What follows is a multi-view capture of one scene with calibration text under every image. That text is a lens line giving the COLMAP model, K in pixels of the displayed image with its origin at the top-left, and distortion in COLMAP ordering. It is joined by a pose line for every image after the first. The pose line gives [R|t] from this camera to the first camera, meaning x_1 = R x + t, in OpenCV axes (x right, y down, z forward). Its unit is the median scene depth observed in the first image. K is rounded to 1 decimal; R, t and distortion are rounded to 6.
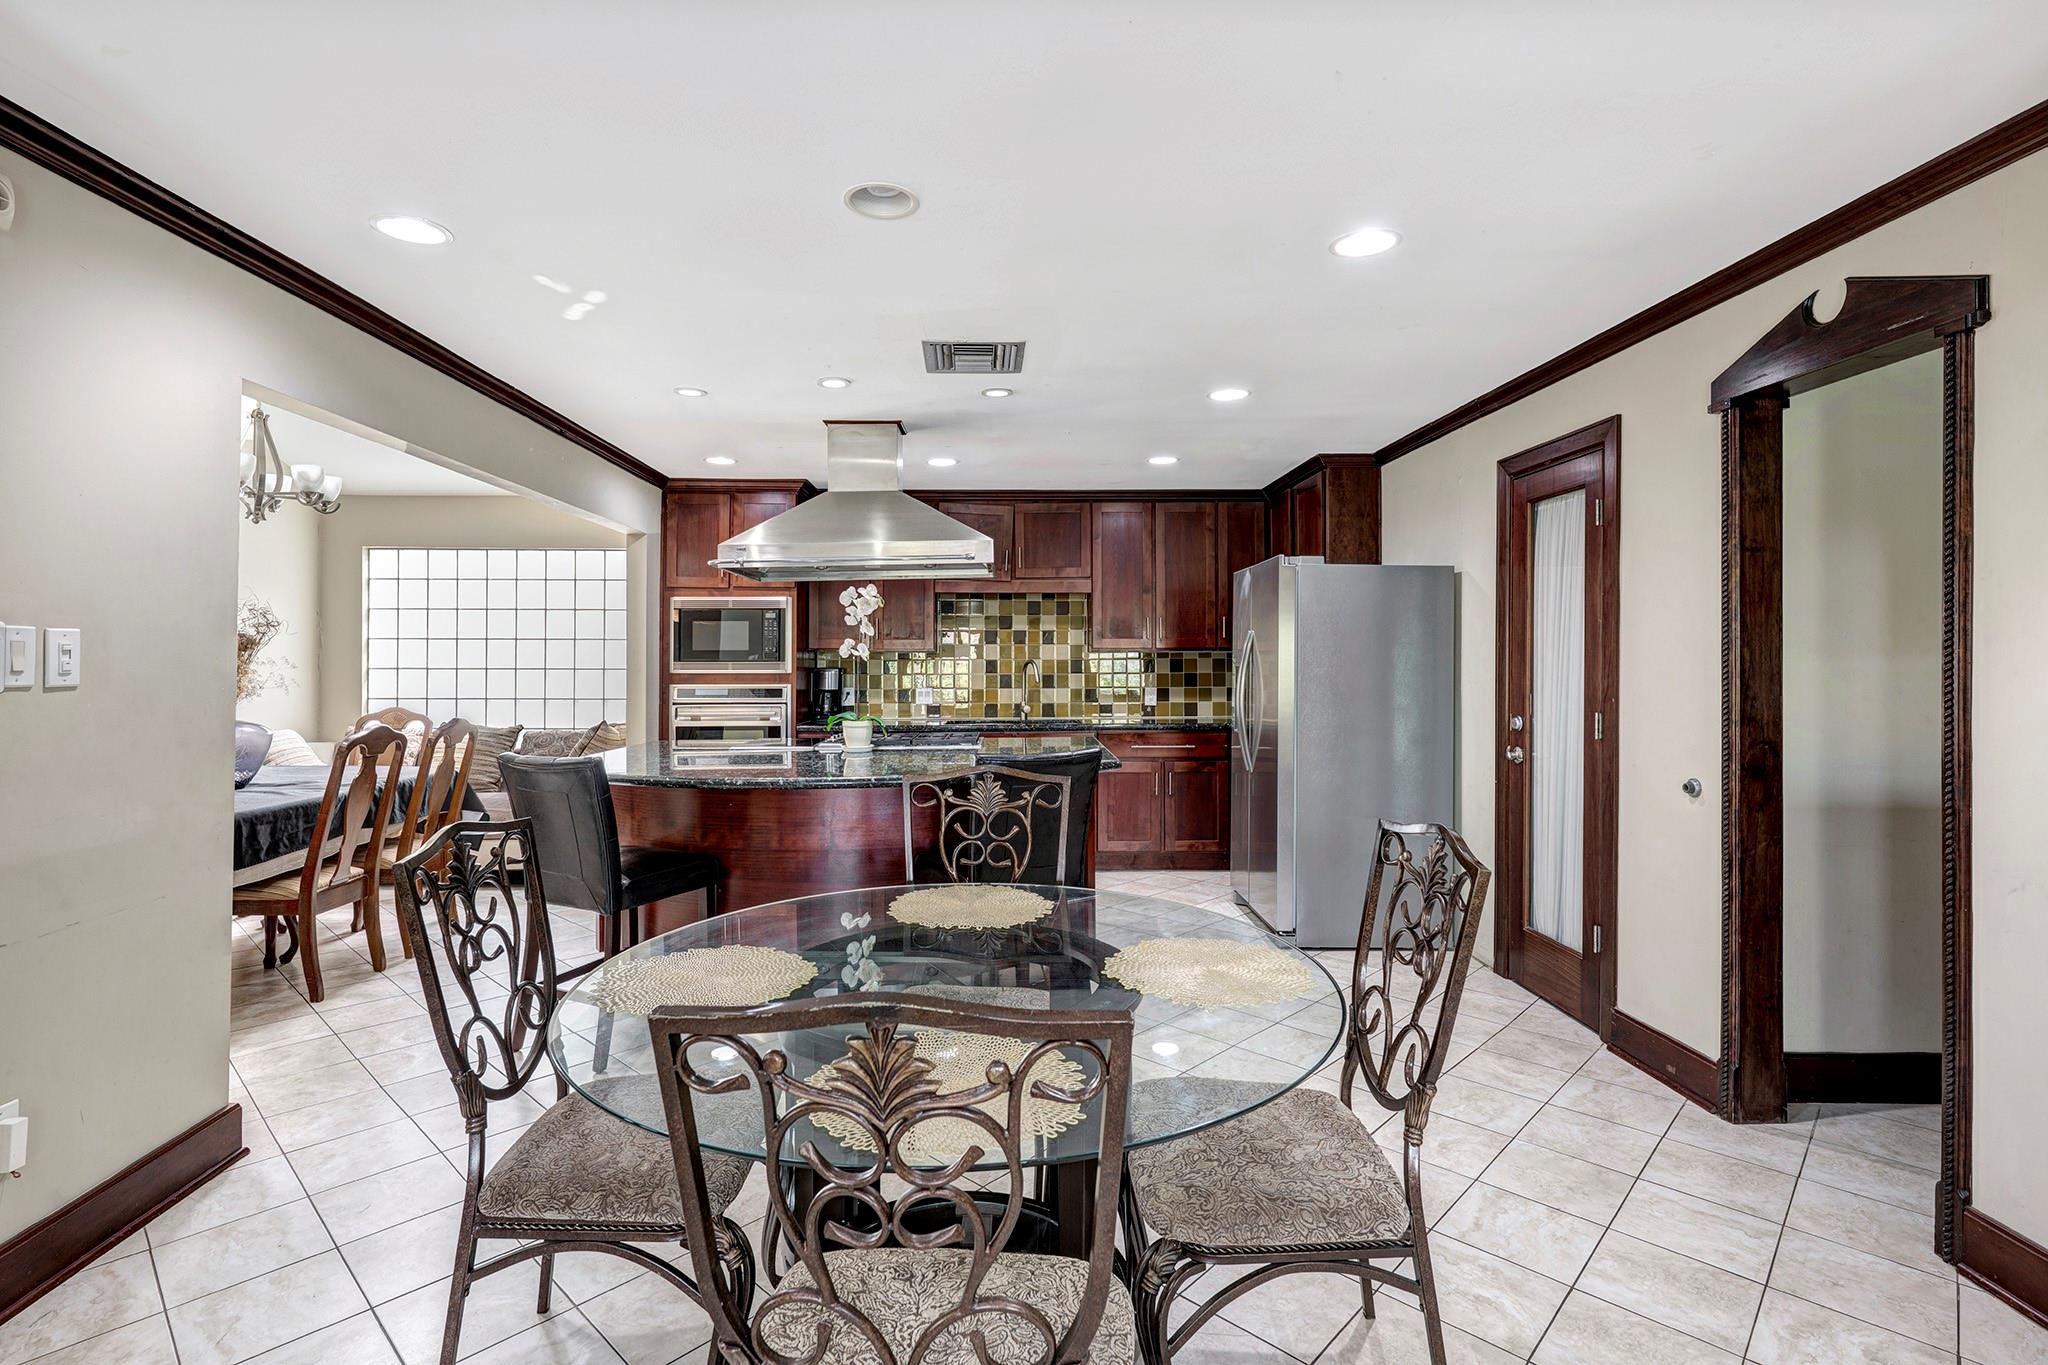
lens RADIAL K [[1027.2, 0, 1024.7], [0, 1027.2, 646.4], [0, 0, 1]] dist [0.003633, 0.000084]
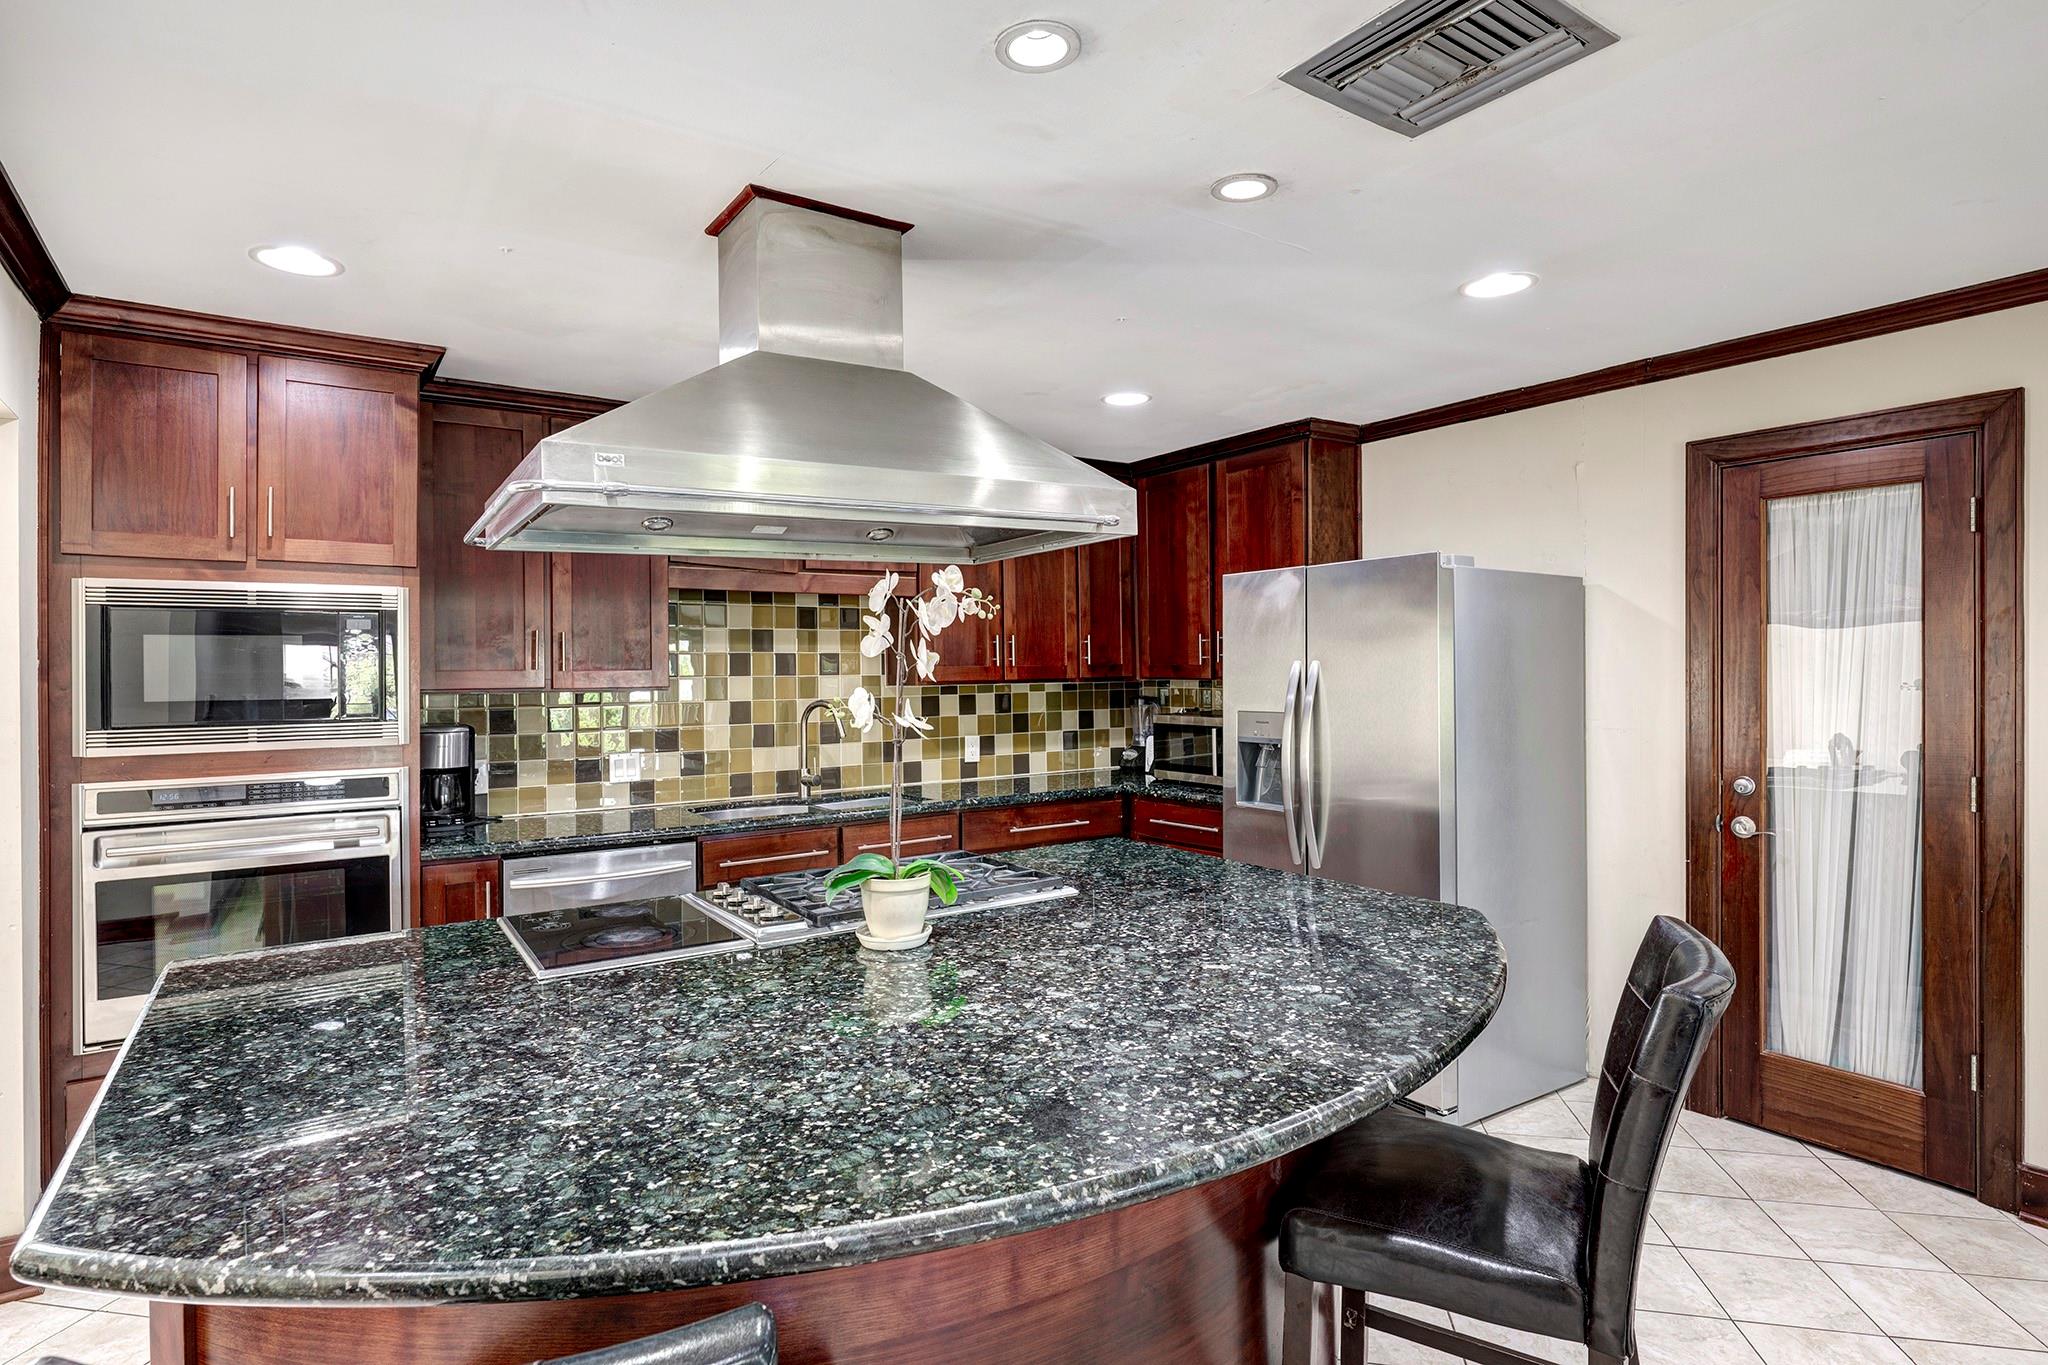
lens RADIAL K [[1064.1, 0, 1044.2], [0, 1064.1, 672.4], [0, 0, 1]] dist [-0.002751, 0.000315]
pose [[0.829040, -0.010399, 0.559092, -0.236993], [0.001204, 0.999858, 0.016811, -0.014670], [-0.559188, -0.013264, 0.828935, 0.380236]]
